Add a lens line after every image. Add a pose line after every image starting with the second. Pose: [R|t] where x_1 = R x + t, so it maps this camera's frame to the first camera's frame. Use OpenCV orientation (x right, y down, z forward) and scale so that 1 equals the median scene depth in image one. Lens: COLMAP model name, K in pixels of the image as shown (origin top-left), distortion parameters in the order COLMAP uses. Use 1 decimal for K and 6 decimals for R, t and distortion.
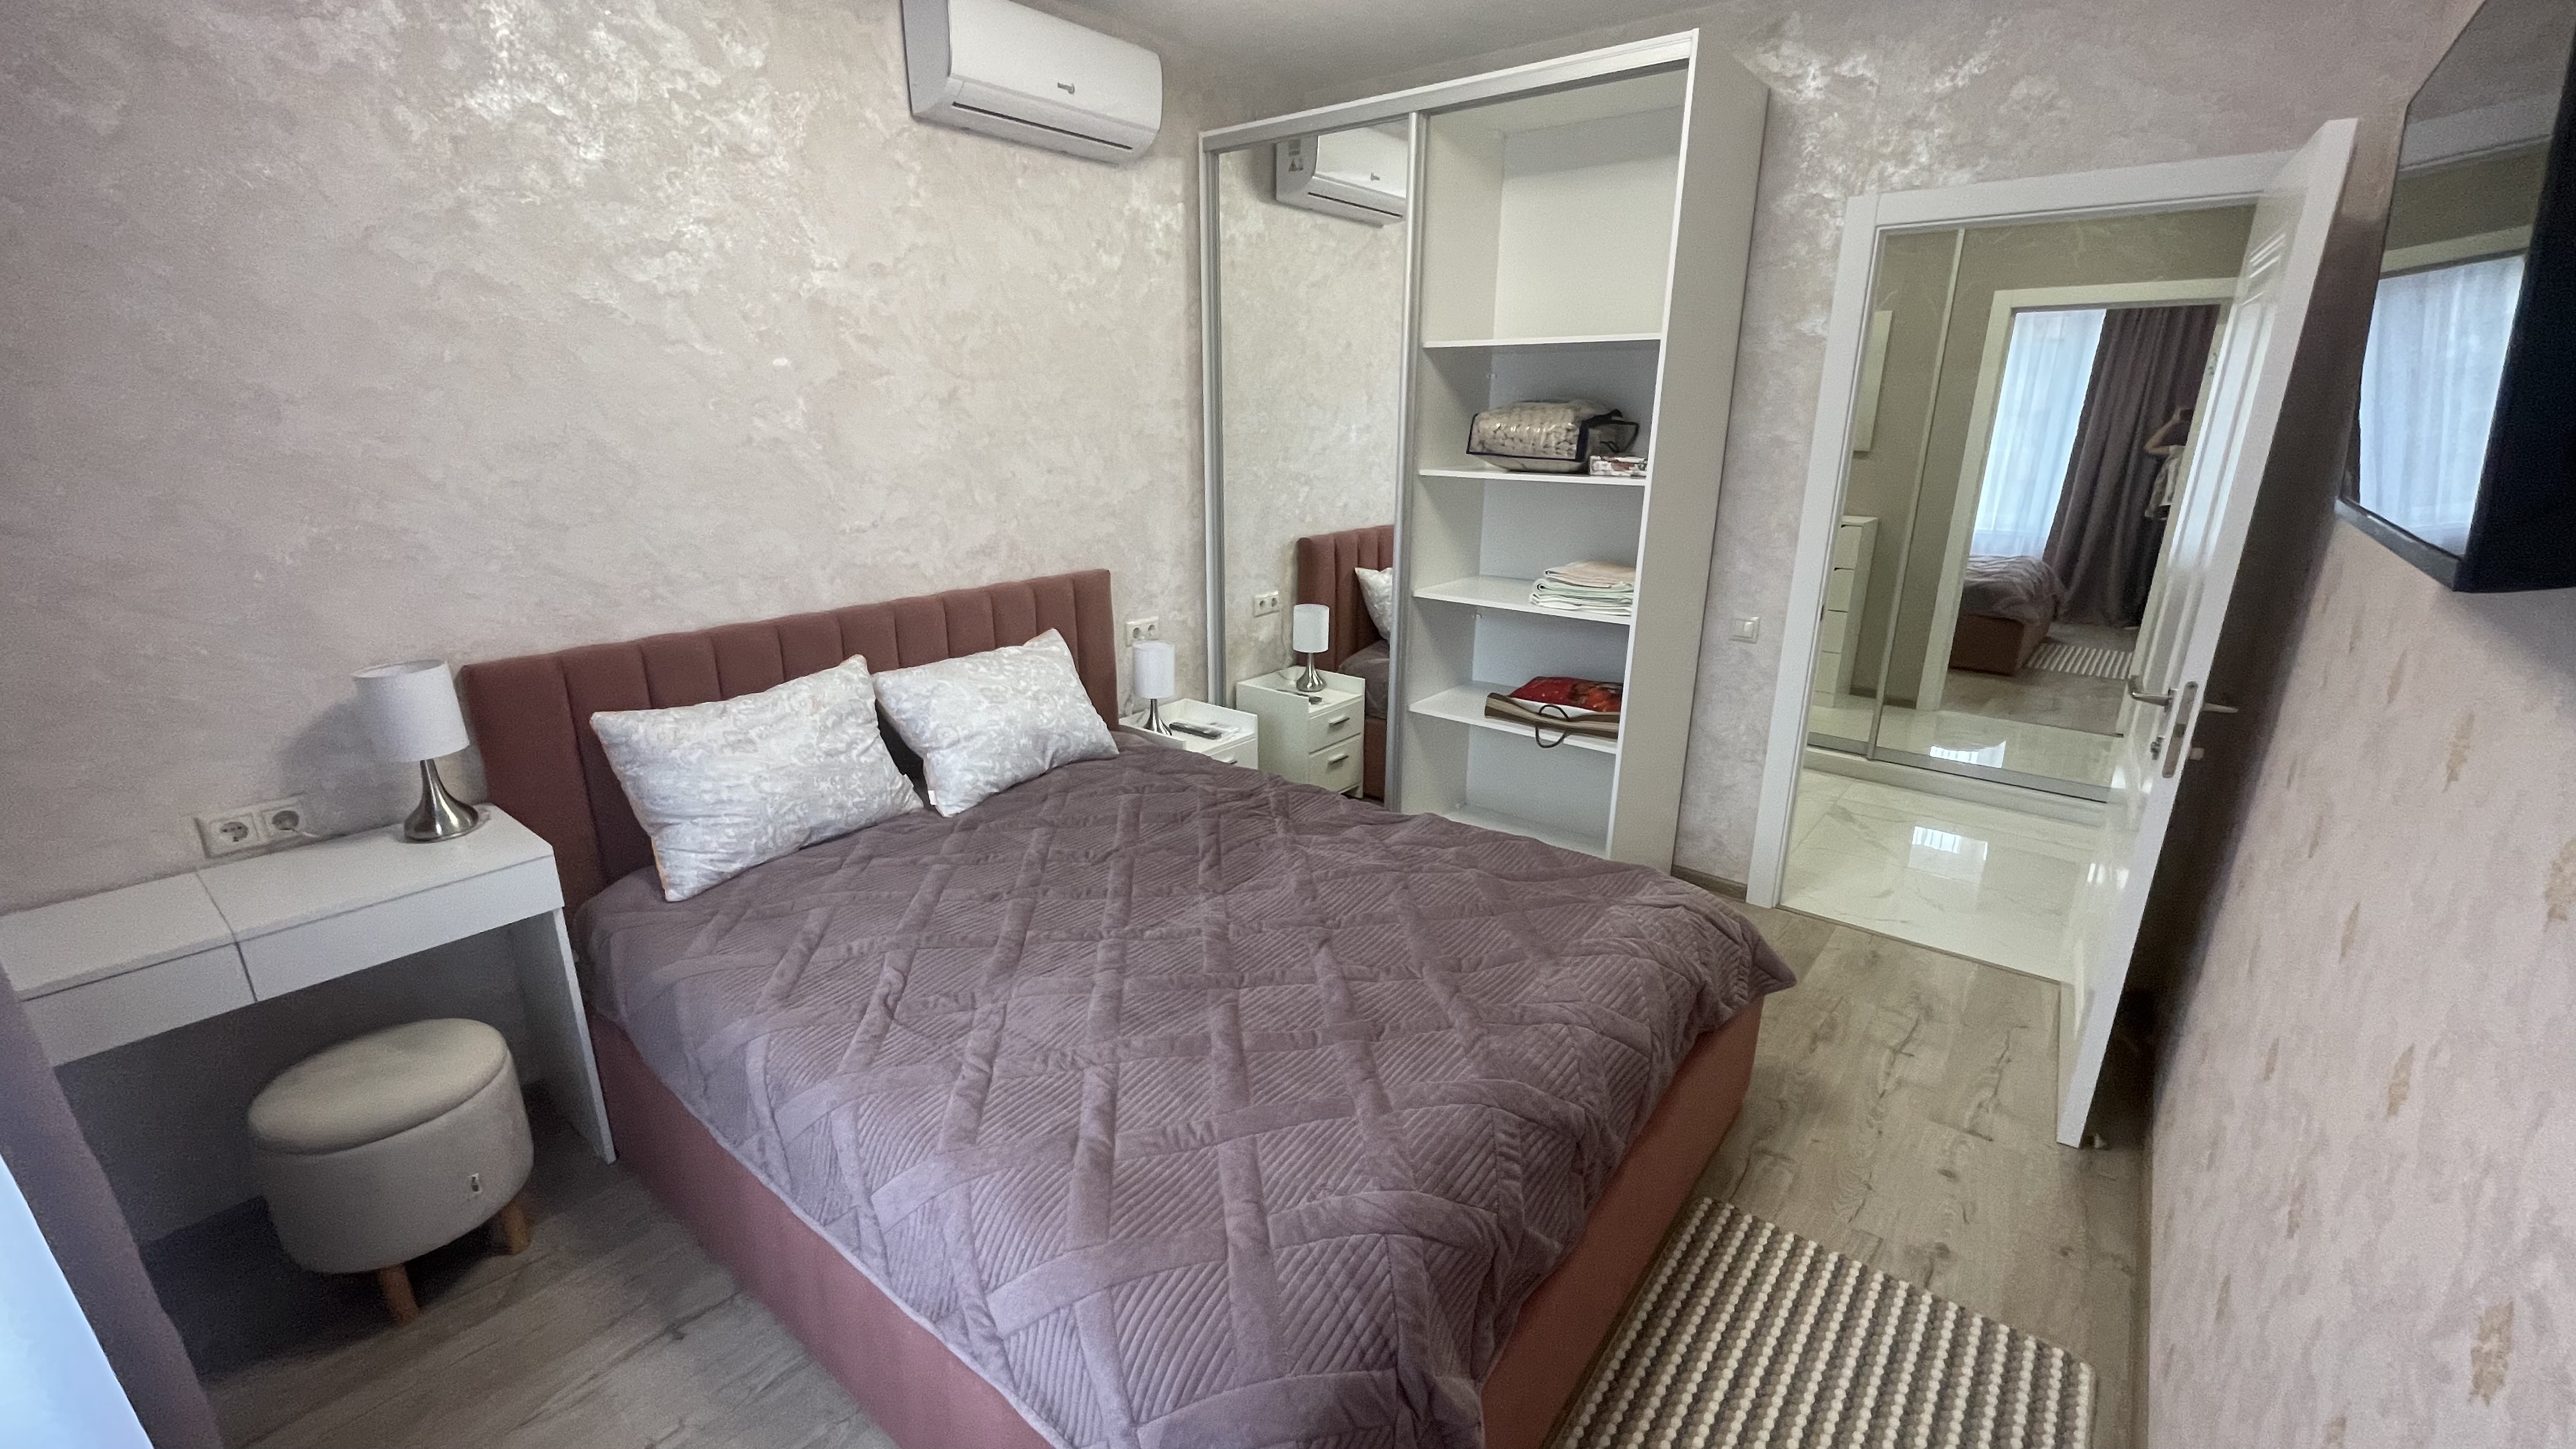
lens RADIAL K [[1041.4, 0, 1290.7], [0, 1041.4, 726.7], [0, 0, 1]] dist [-0.002006, -0.000754]
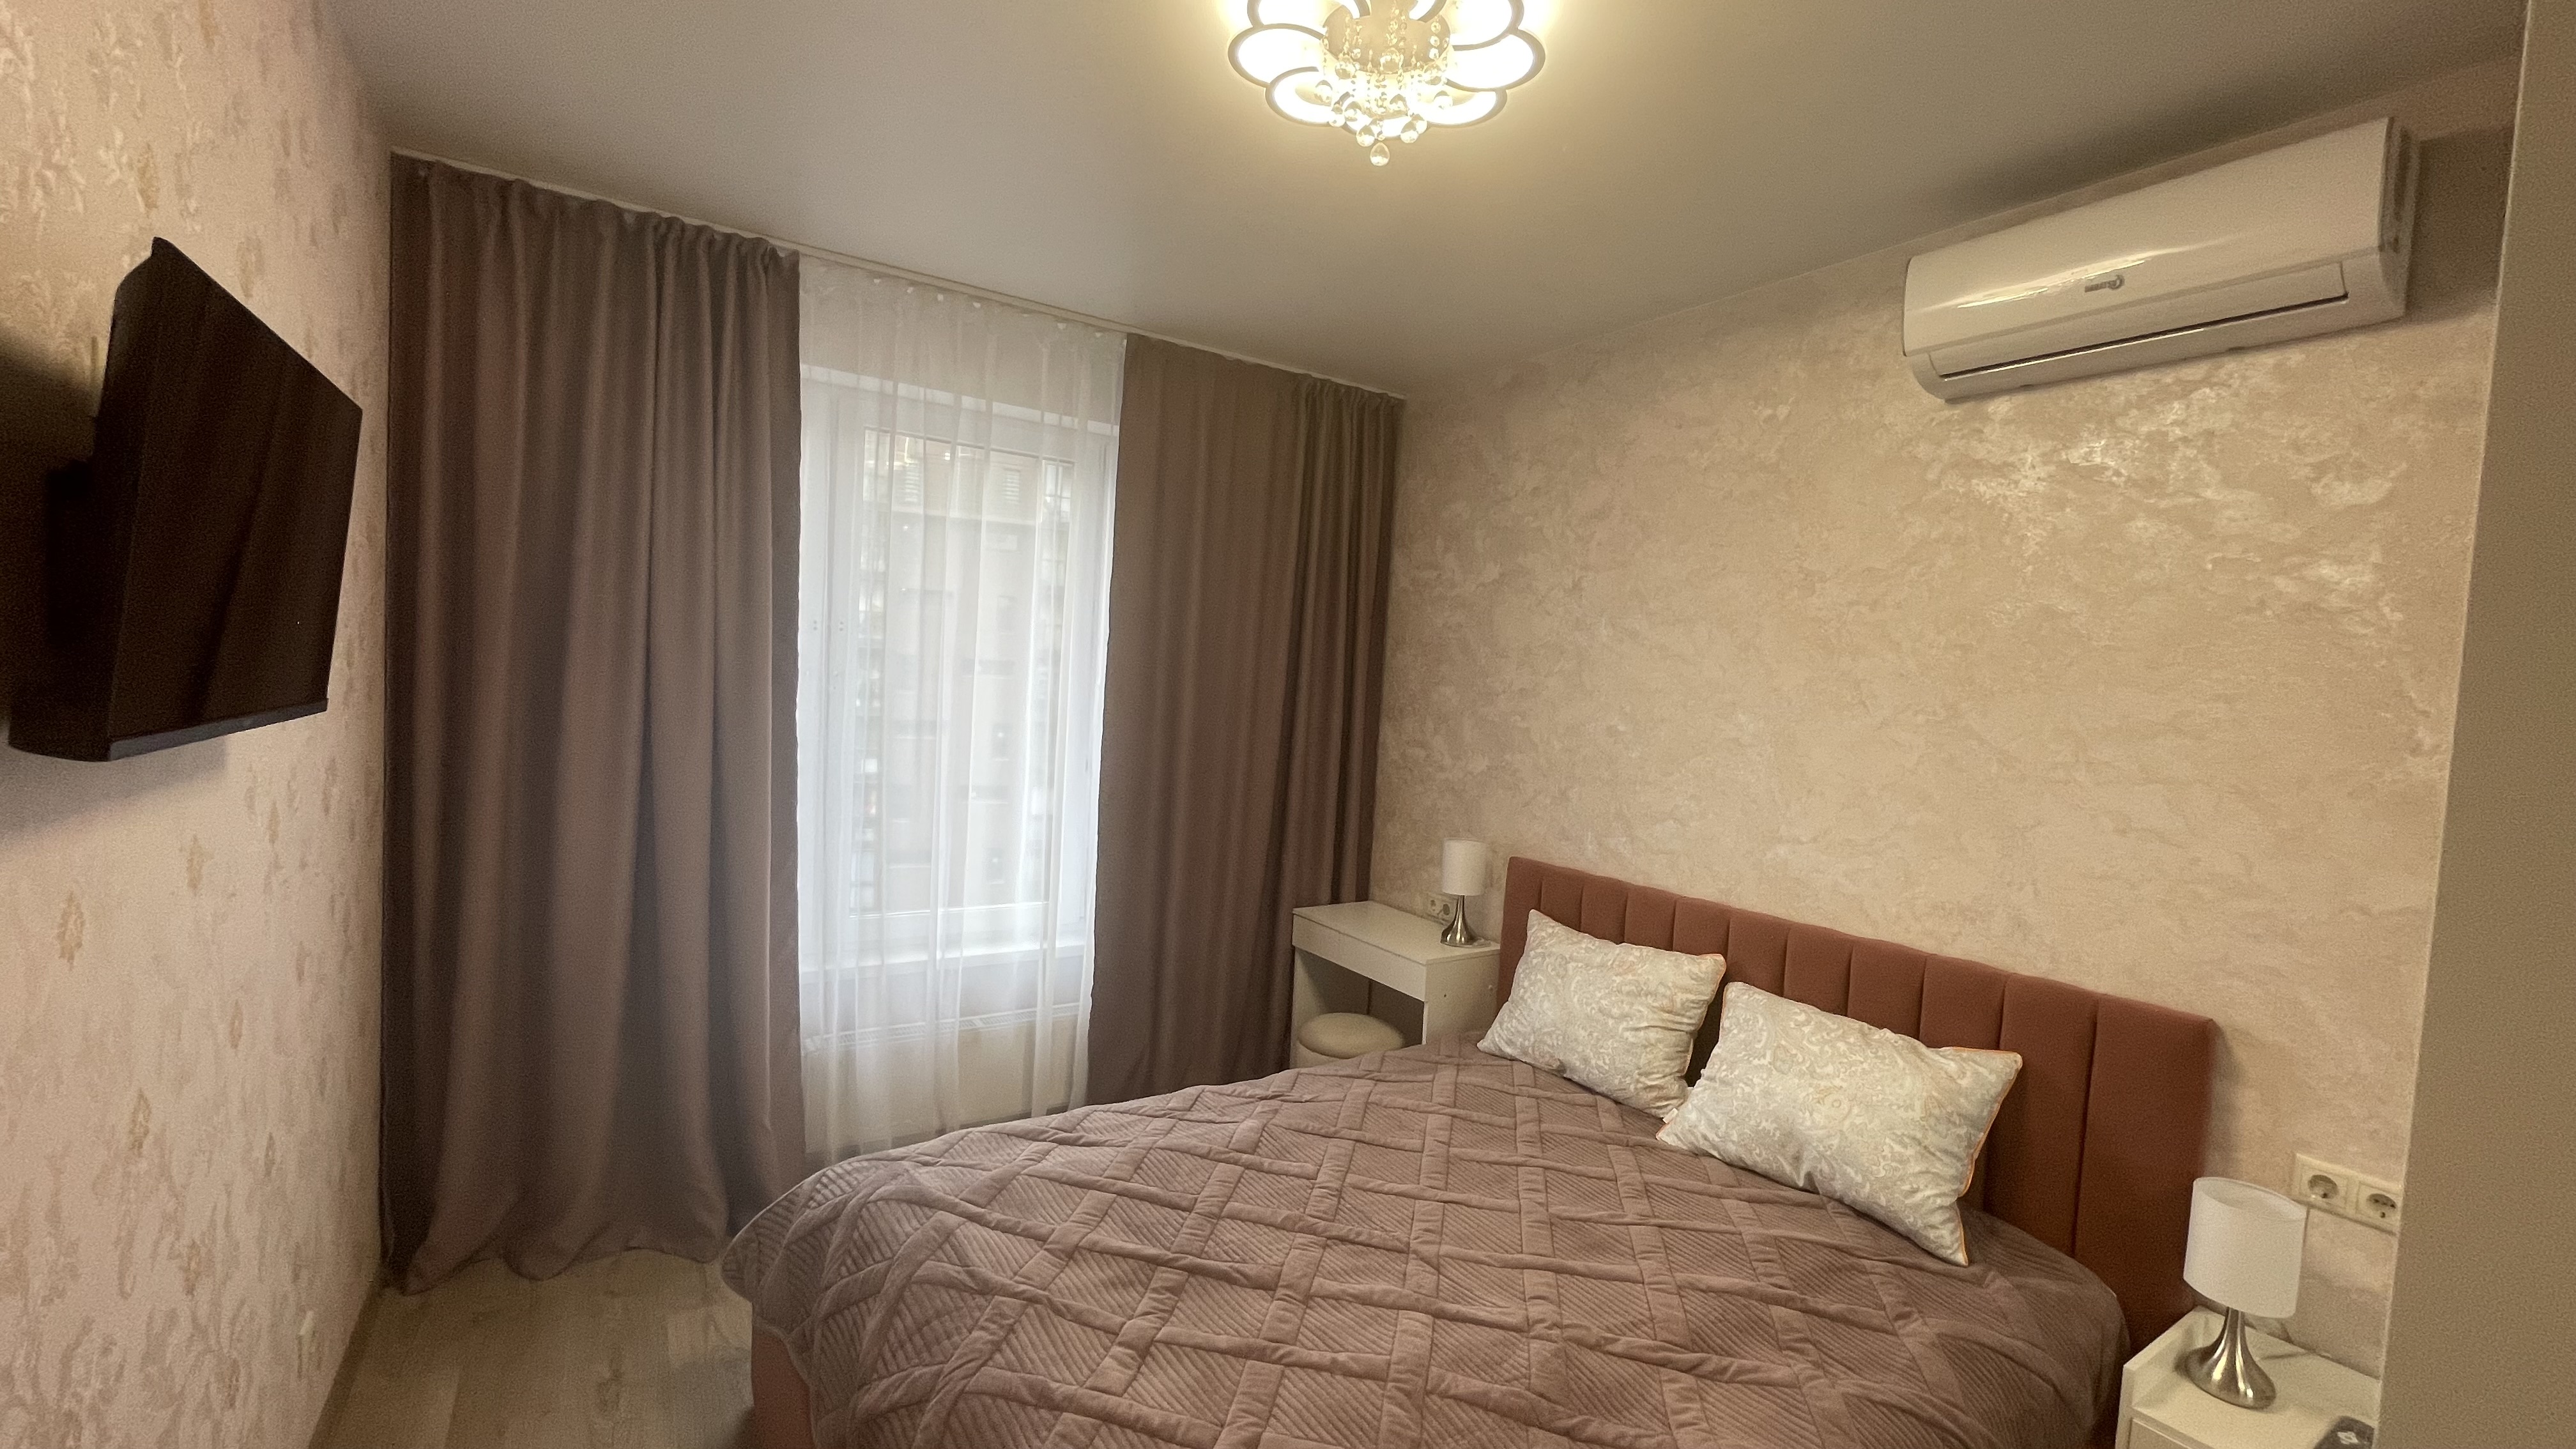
lens RADIAL K [[1041.4, 0, 1290.7], [0, 1041.4, 726.7], [0, 0, 1]] dist [-0.002006, -0.000754]
pose [[-0.320076, 0.018007, -0.947221, 0.600539], [-0.334769, 0.933169, 0.130862, -0.251089], [0.886274, 0.358986, -0.292657, 0.820333]]
